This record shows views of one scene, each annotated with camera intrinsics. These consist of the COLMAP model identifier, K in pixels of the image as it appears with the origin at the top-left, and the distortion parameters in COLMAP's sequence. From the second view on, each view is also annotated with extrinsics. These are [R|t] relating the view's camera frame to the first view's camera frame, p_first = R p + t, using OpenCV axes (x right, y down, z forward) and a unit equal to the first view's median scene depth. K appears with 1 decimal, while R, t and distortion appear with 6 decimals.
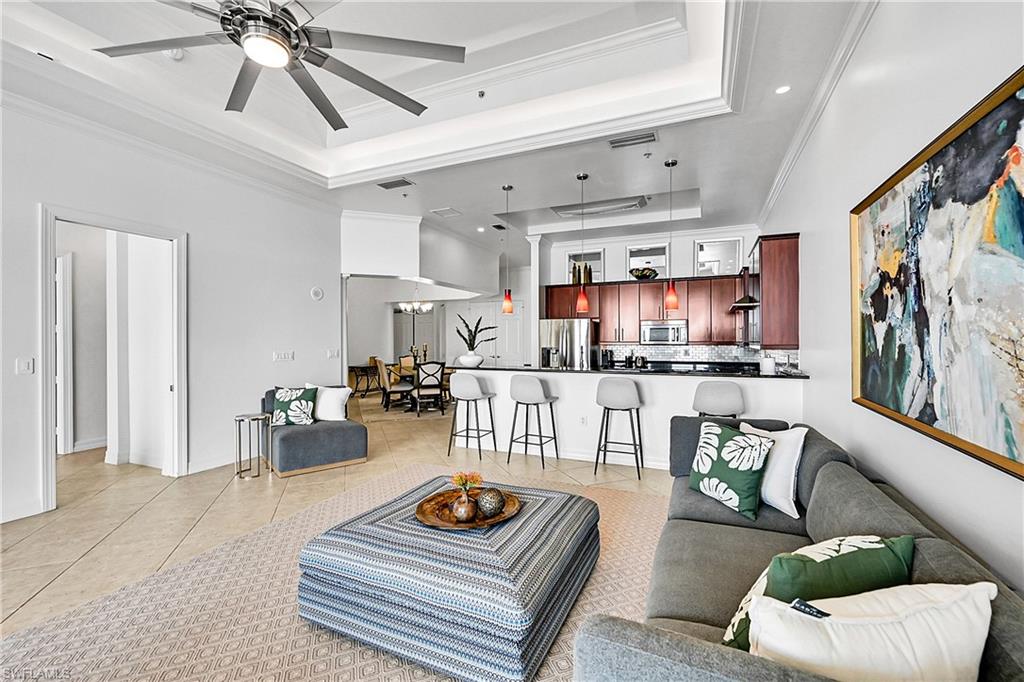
lens RADIAL K [[425.4, 0, 508.1], [0, 425.4, 337.5], [0, 0, 1]] dist [0.001431, 0.000053]
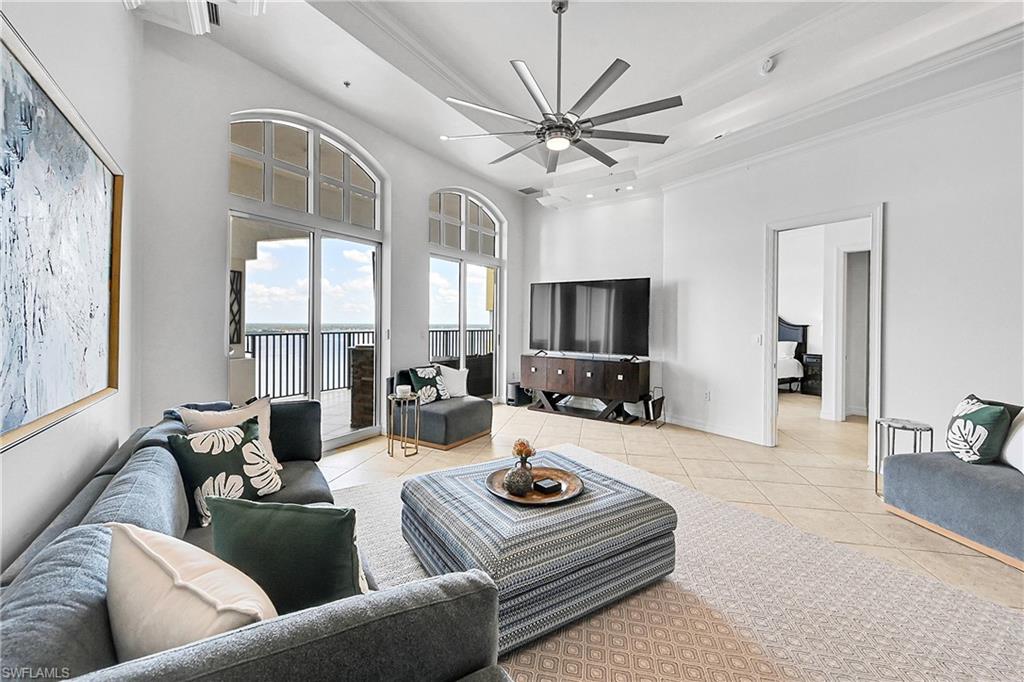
lens RADIAL K [[425.4, 0, 508.1], [0, 425.4, 337.5], [0, 0, 1]] dist [0.001431, 0.000053]
pose [[-0.556660, 0.019051, -0.830522, 0.746632], [0.000837, 0.999749, 0.022372, 0.018568], [0.830740, 0.011758, -0.556537, 1.422663]]
